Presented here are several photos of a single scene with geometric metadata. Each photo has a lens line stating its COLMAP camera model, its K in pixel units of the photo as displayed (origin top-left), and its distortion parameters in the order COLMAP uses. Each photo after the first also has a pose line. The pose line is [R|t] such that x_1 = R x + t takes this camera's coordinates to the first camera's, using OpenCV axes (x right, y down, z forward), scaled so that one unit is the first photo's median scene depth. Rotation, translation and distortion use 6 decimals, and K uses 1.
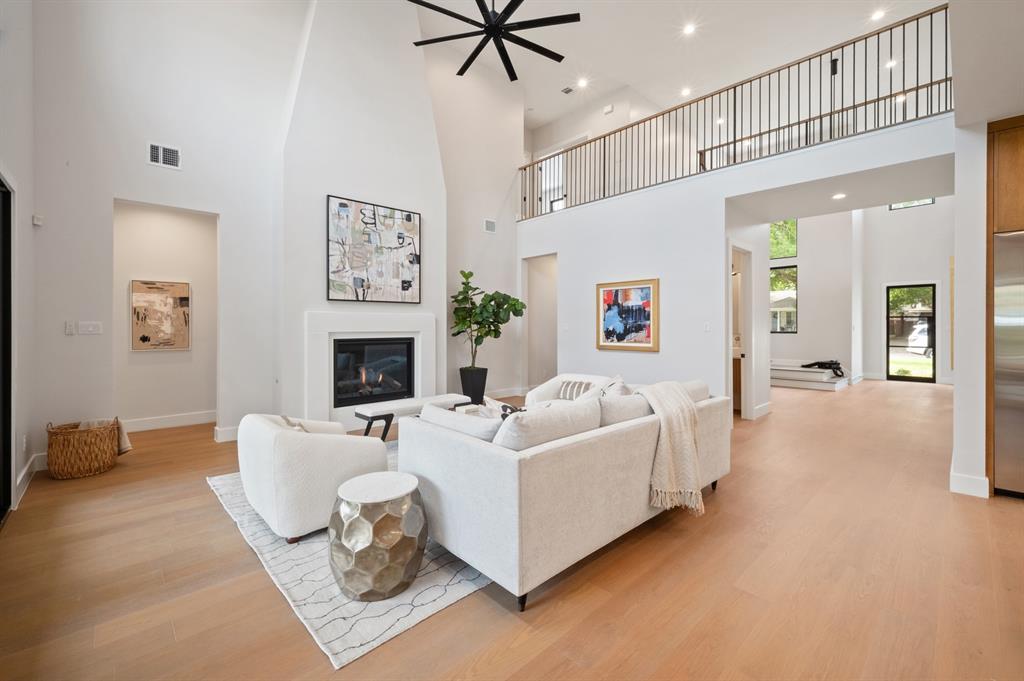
lens RADIAL K [[422.2, 0, 514.0], [0, 422.2, 332.3], [0, 0, 1]] dist [-0.004031, -0.000508]
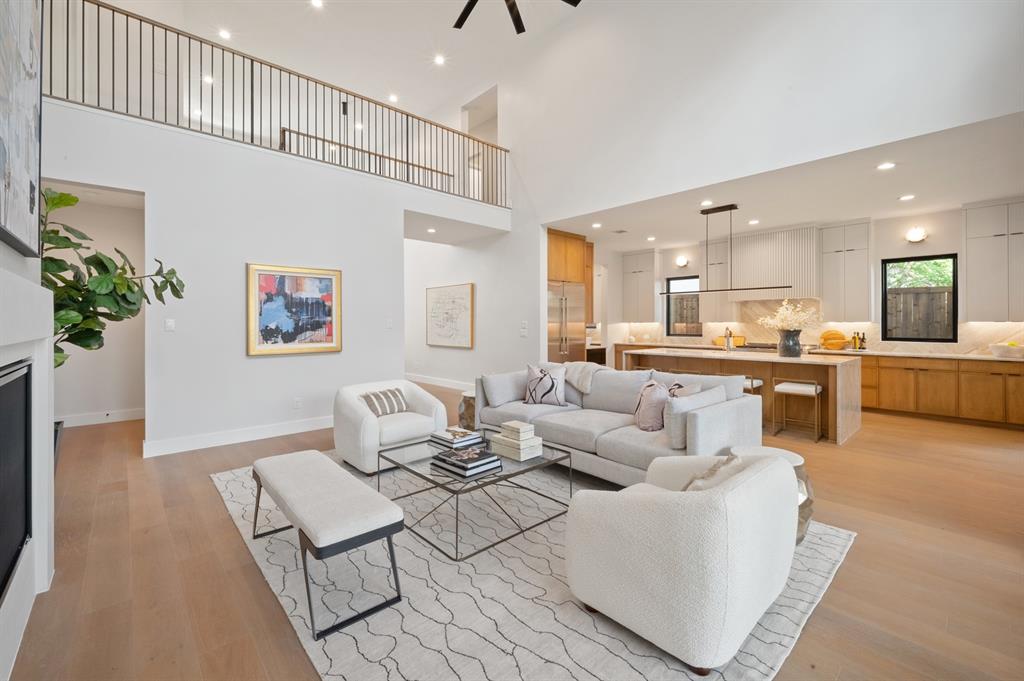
lens RADIAL K [[422.2, 0, 530.0], [0, 422.2, 323.0], [0, 0, 1]] dist [-0.004031, -0.000508]
pose [[0.030043, 0.000166, 0.999549, -0.514965], [0.010642, 0.999943, -0.000486, -0.009393], [-0.999492, 0.010651, 0.030039, 0.535434]]
